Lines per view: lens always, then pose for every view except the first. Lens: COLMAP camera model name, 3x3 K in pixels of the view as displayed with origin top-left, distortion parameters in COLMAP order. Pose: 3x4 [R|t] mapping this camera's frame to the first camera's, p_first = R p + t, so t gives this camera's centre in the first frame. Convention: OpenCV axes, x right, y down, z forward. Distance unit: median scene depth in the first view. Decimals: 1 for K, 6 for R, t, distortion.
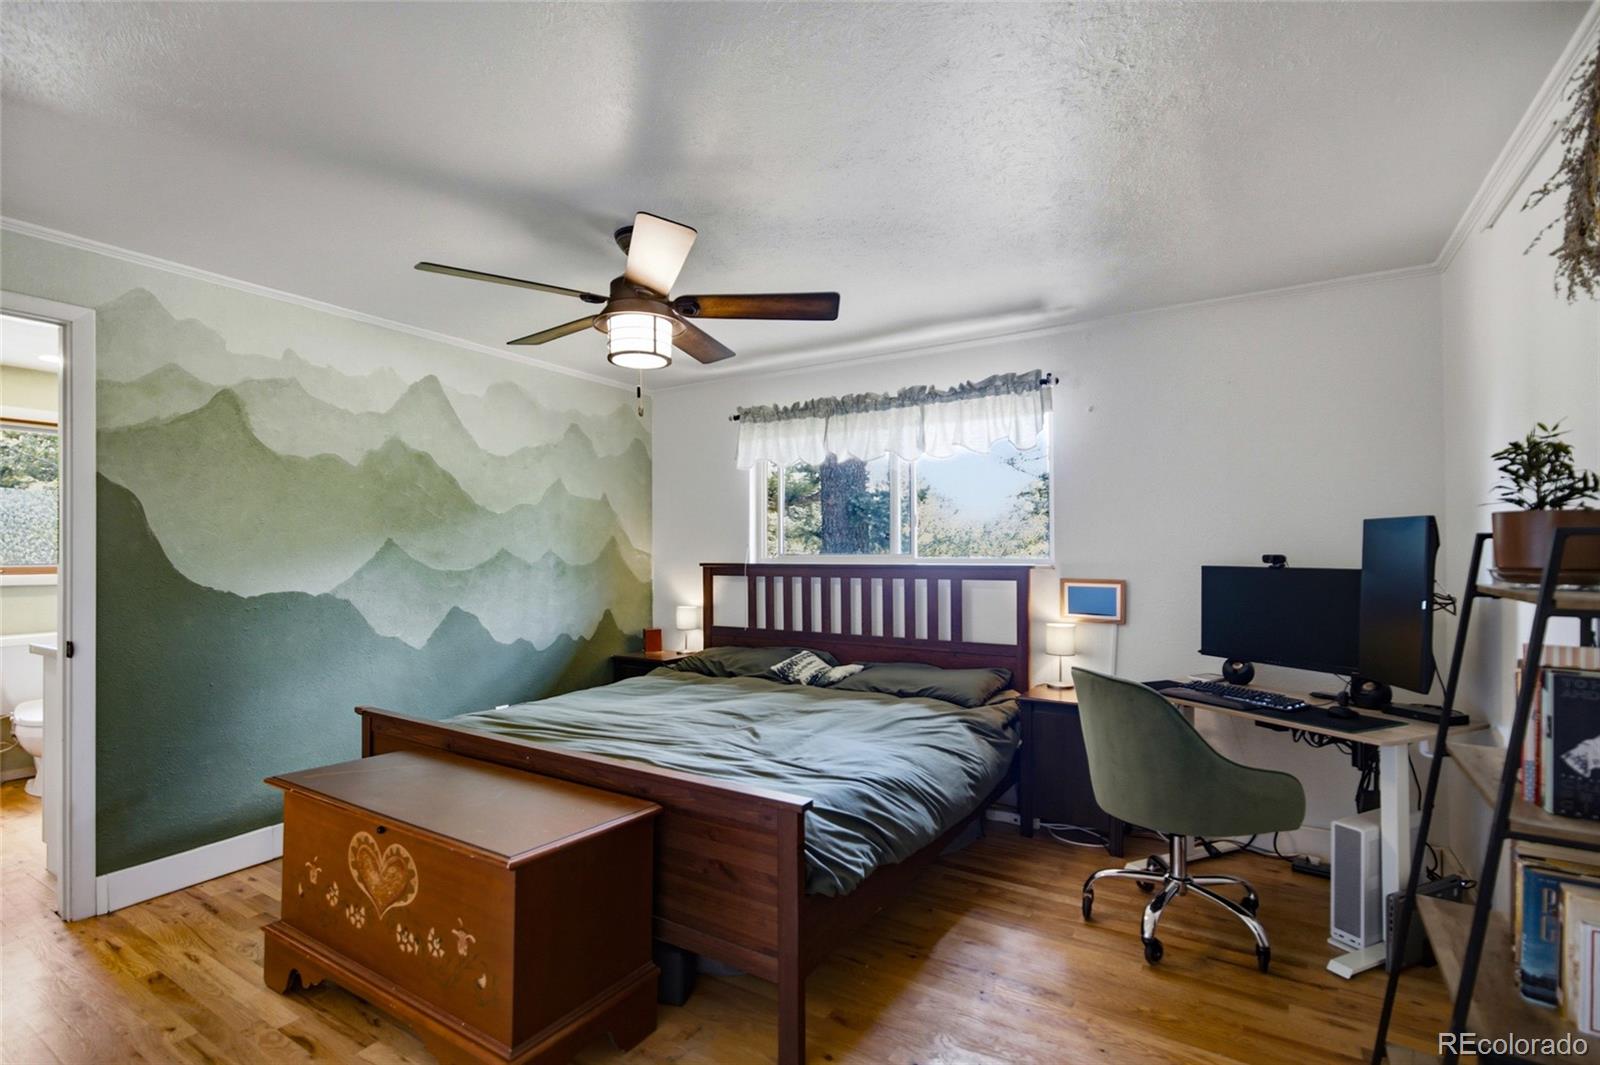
lens RADIAL K [[732.2, 0, 793.0], [0, 732.2, 545.5], [0, 0, 1]] dist [0.001267, -0.000608]
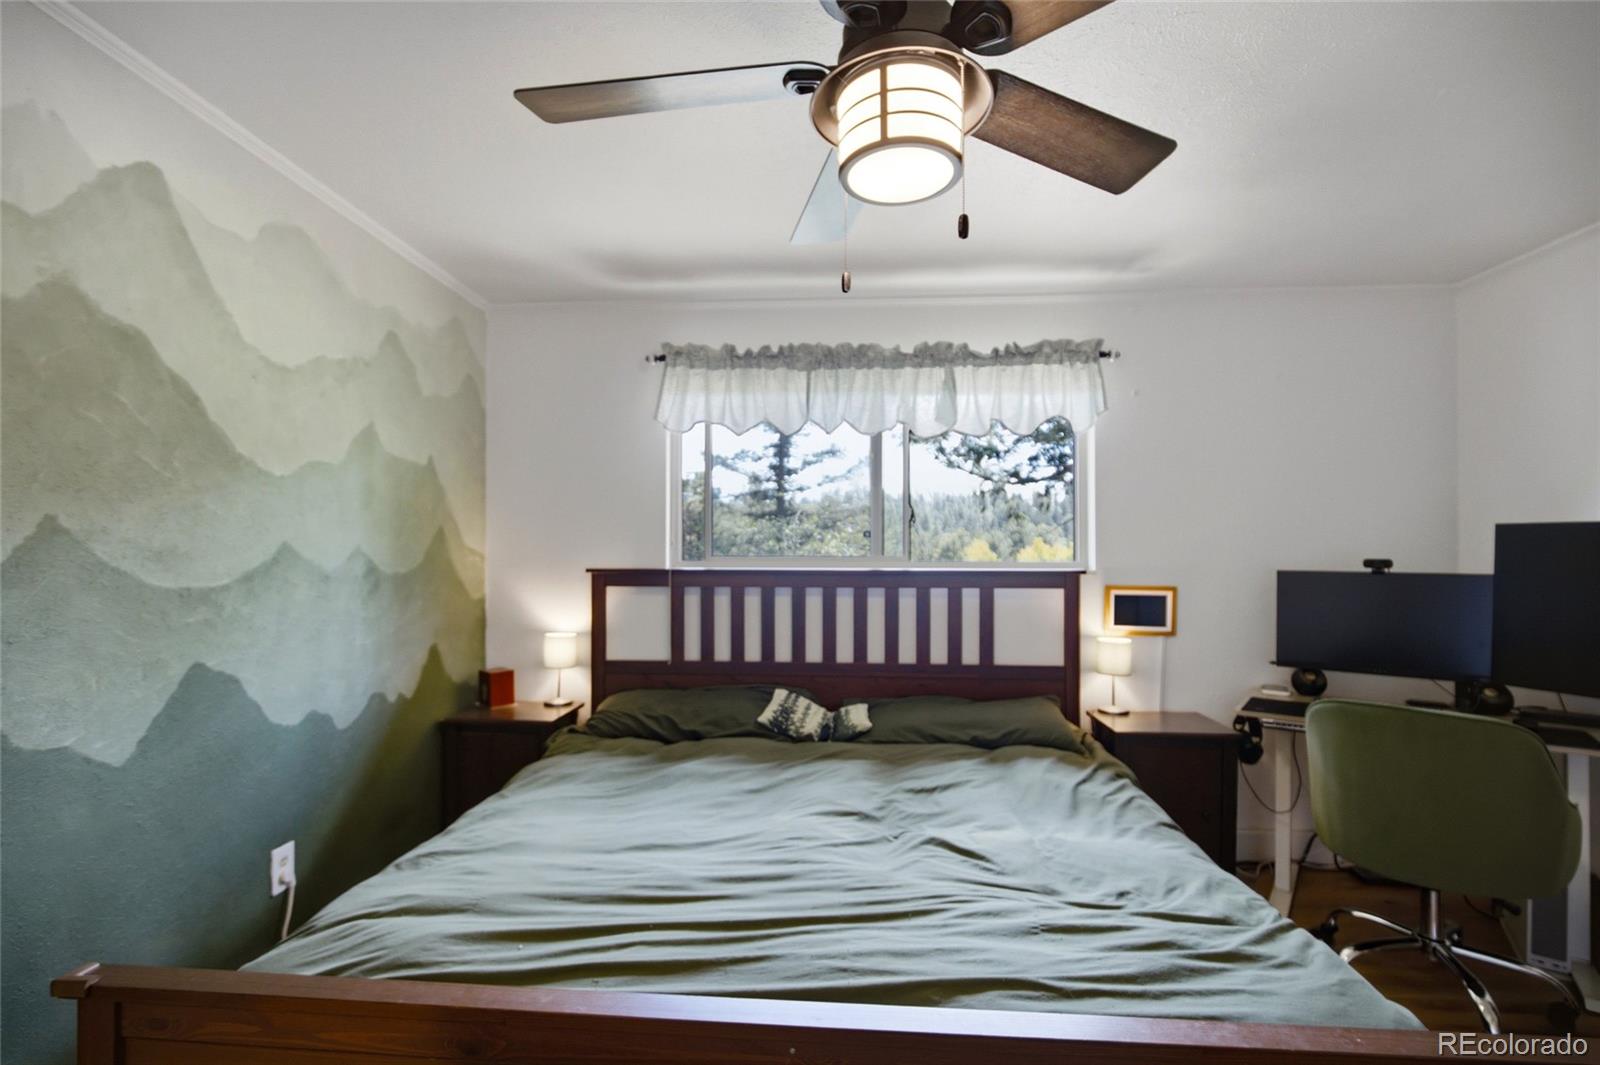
lens RADIAL K [[726.3, 0, 800.1], [0, 726.3, 547.8], [0, 0, 1]] dist [-0.002420, -0.000059]
pose [[0.879302, 0.008984, 0.476179, -0.317847], [-0.009778, 0.999952, -0.000809, 0.004354], [-0.476164, -0.003945, 0.879348, 0.370191]]
